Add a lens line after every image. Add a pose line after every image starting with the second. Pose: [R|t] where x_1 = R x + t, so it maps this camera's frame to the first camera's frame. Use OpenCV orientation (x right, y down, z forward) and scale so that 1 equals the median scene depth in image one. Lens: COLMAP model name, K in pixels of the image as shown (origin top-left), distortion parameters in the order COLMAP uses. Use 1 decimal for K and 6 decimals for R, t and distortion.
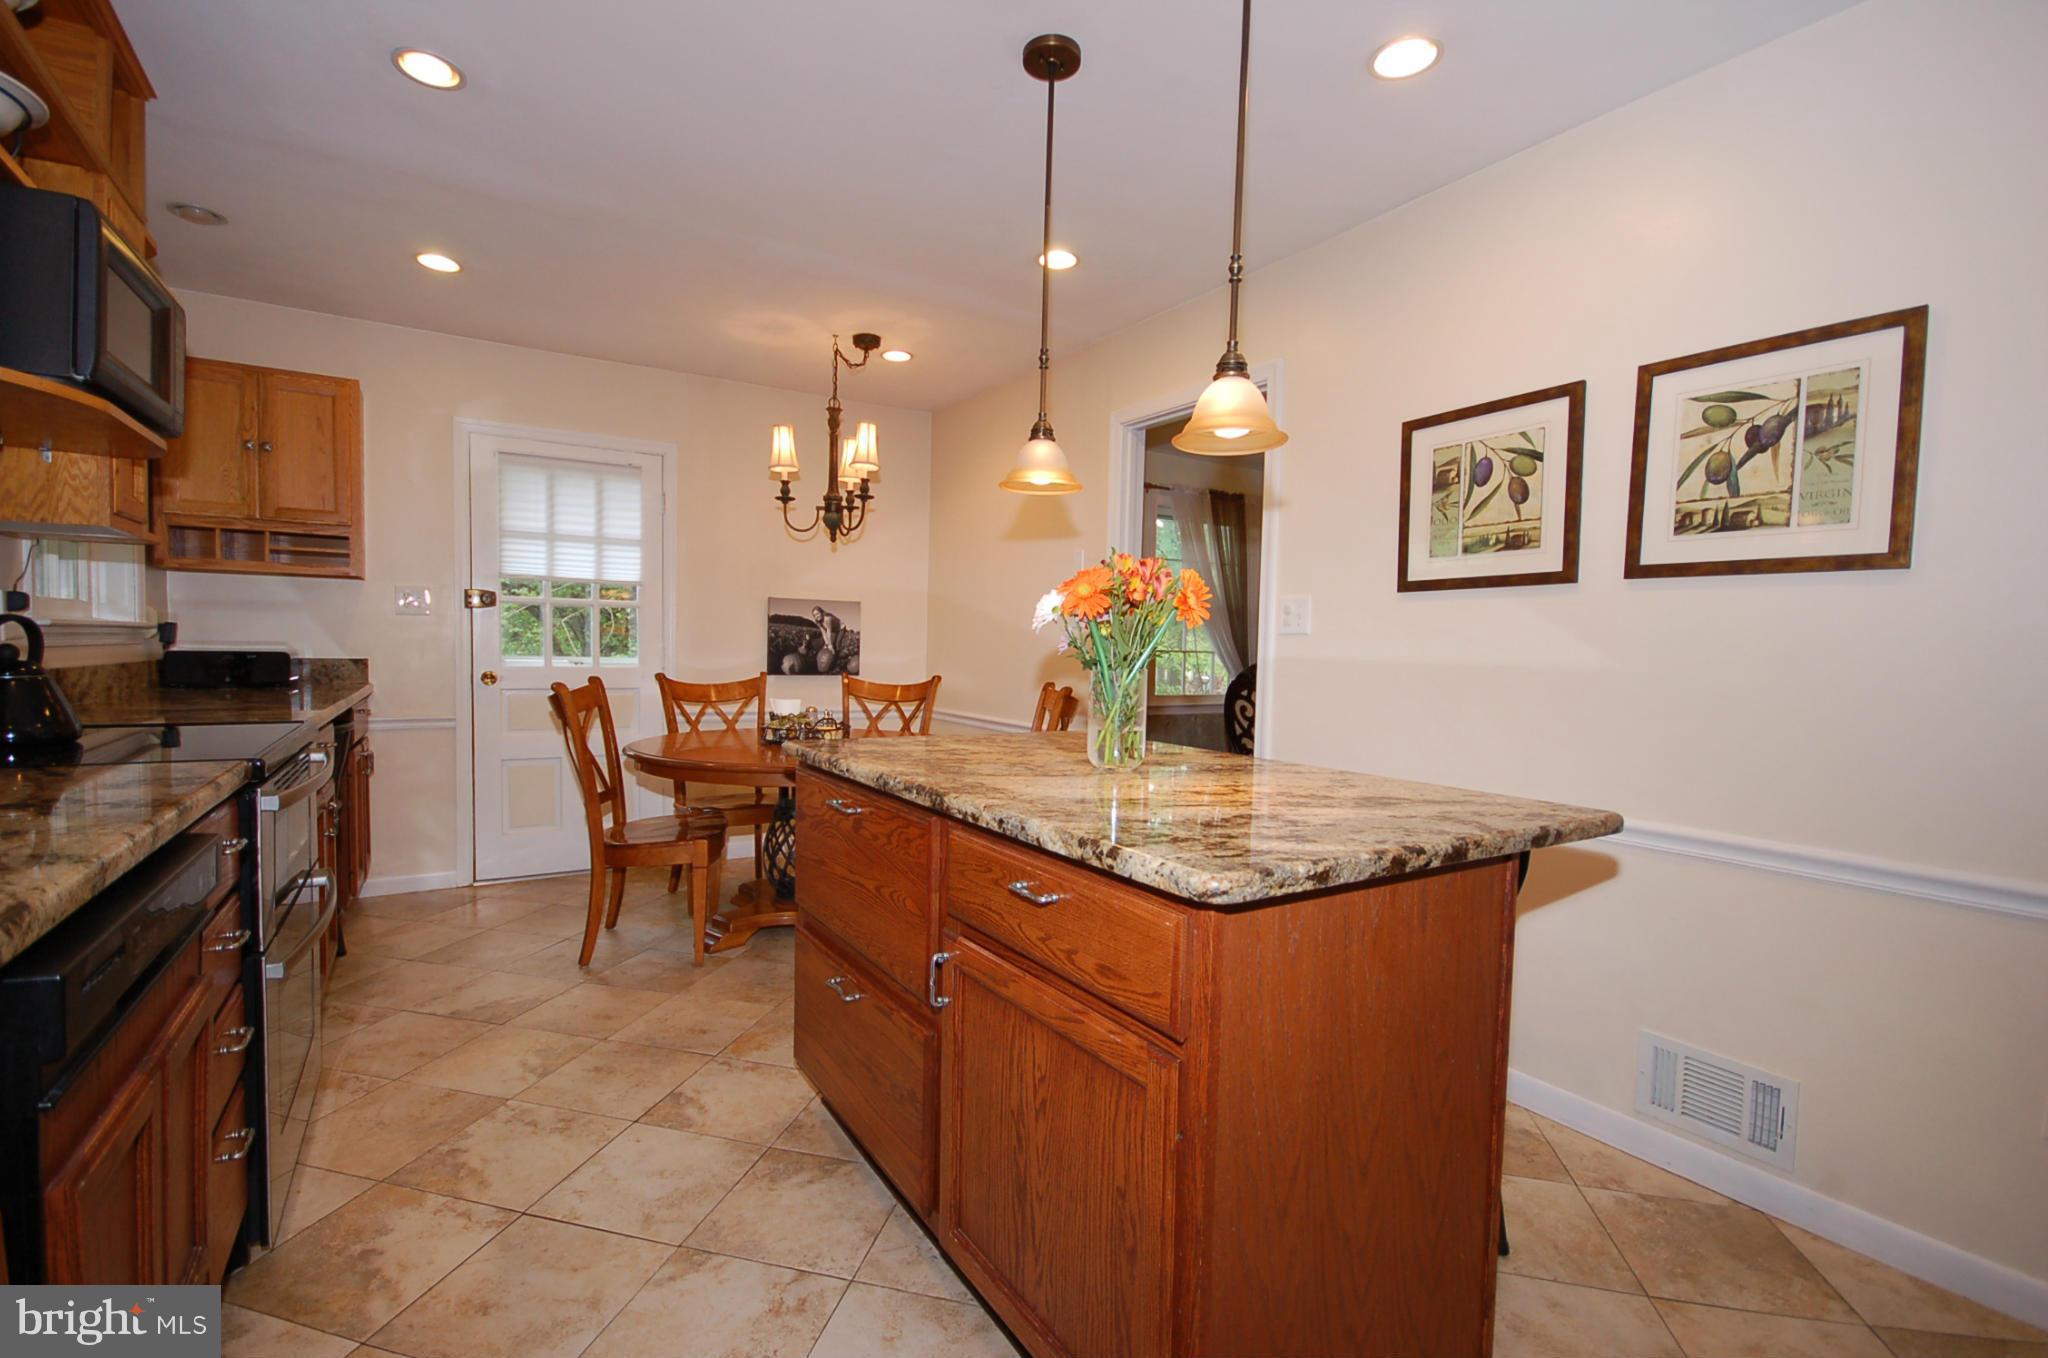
lens RADIAL K [[902.4, 0, 995.3], [0, 902.4, 693.5], [0, 0, 1]] dist [-0.002669, 0.000039]
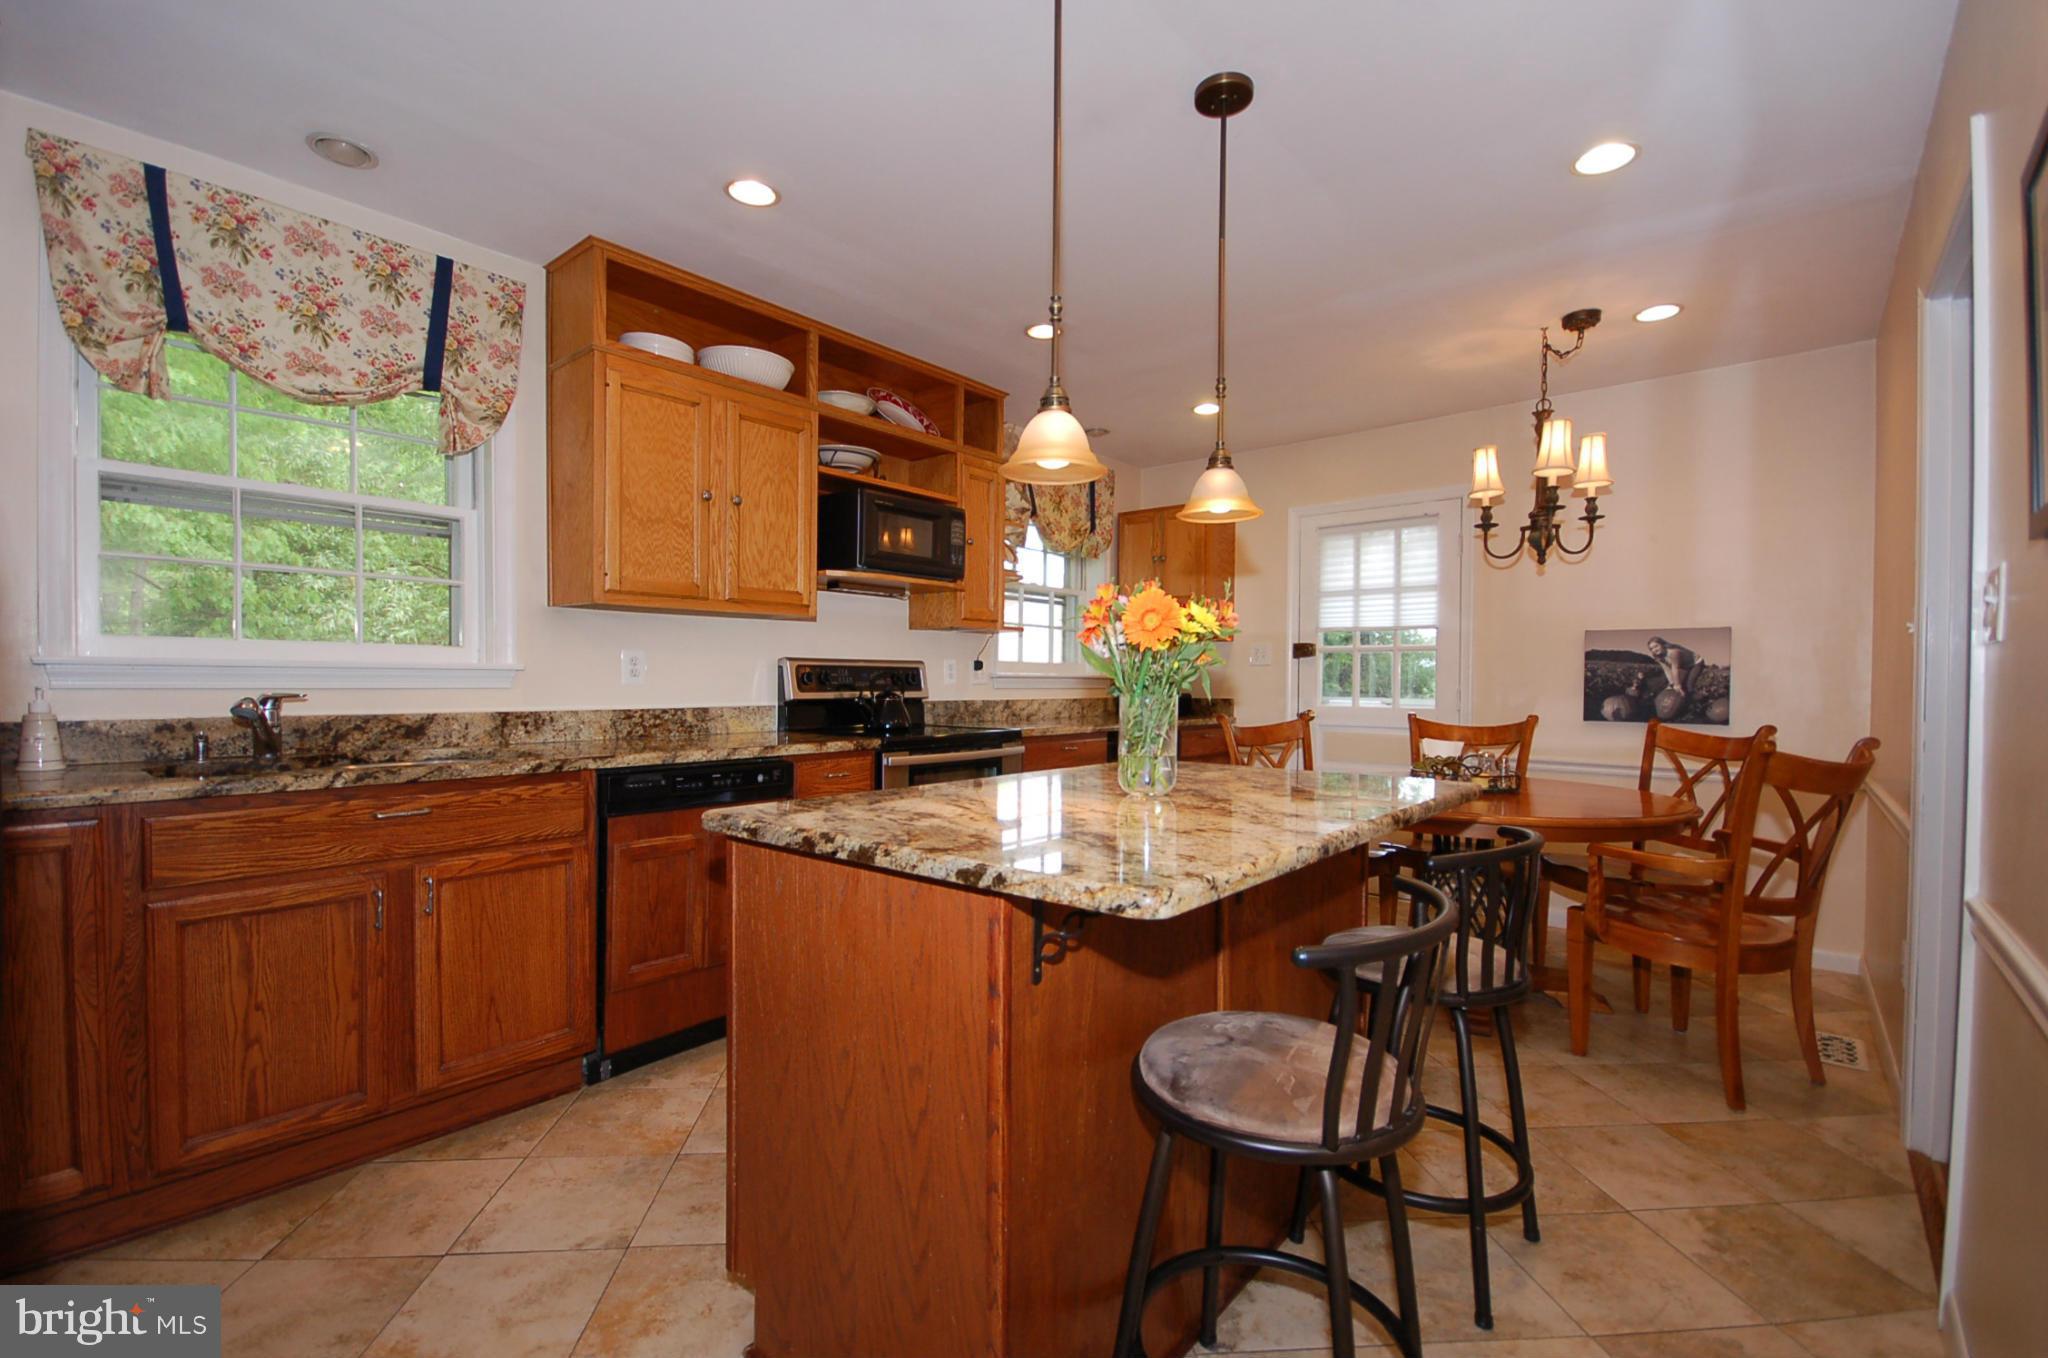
lens RADIAL K [[902.4, 0, 996.5], [0, 902.4, 691.6], [0, 0, 1]] dist [-0.002669, 0.000039]
pose [[0.305339, -0.006923, -0.952219, 0.492663], [-0.050494, 0.998449, -0.023451, 0.000603], [0.950904, 0.055242, 0.304515, 0.252924]]
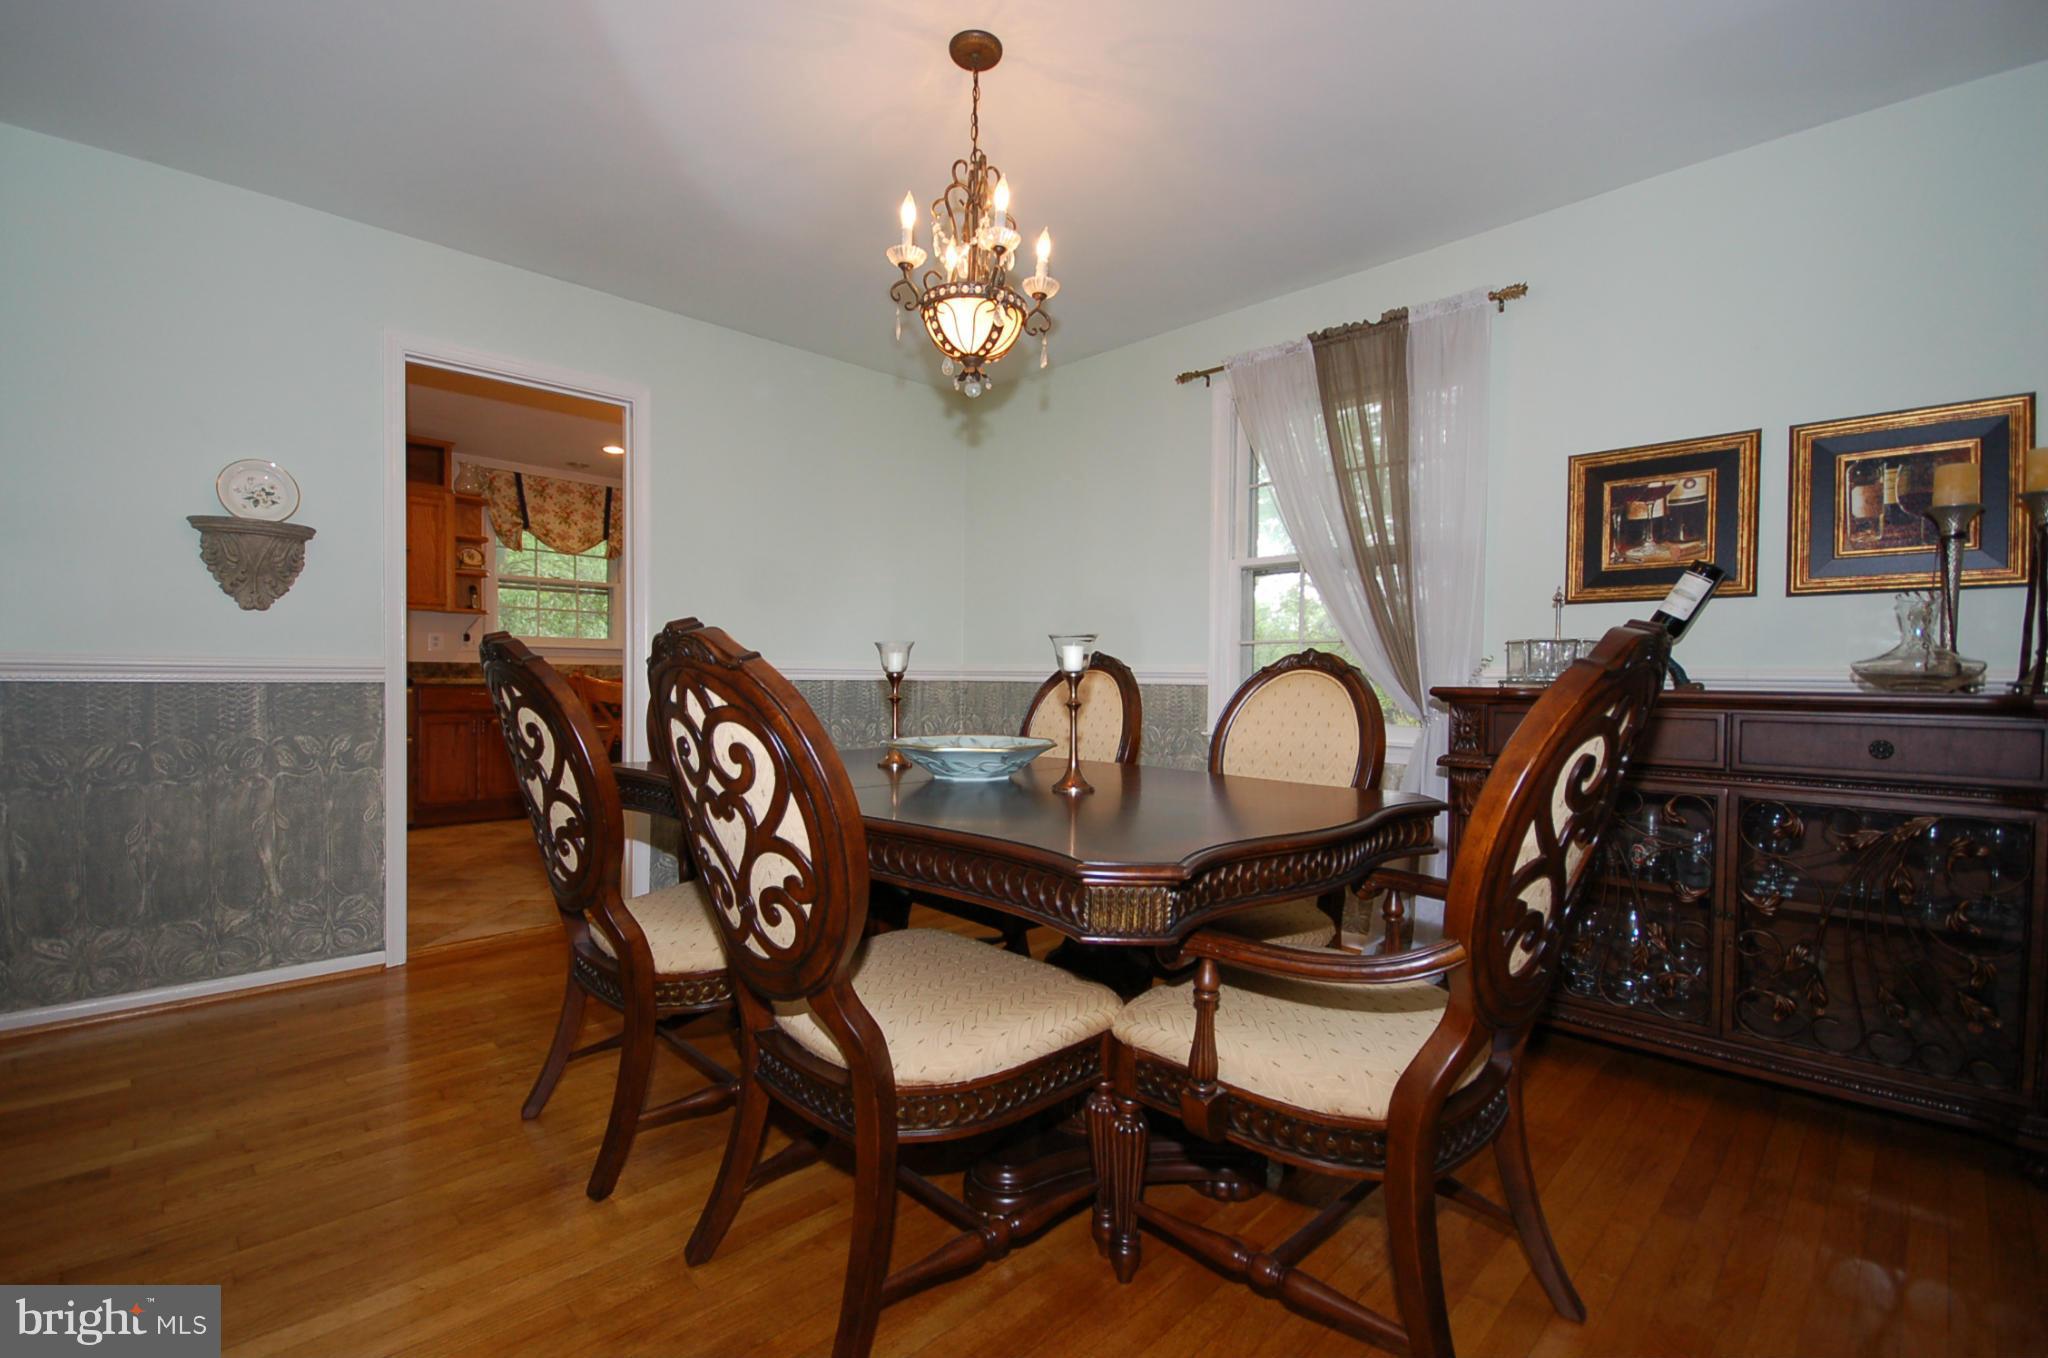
lens RADIAL K [[905.3, 0, 1021.0], [0, 905.3, 681.6], [0, 0, 1]] dist [-0.017636, -0.000300]
pose [[0.240737, -0.010597, -0.970533, 1.175314], [-0.055046, 0.998182, -0.024552, 0.004470], [0.969028, 0.059335, 0.239716, 1.172460]]
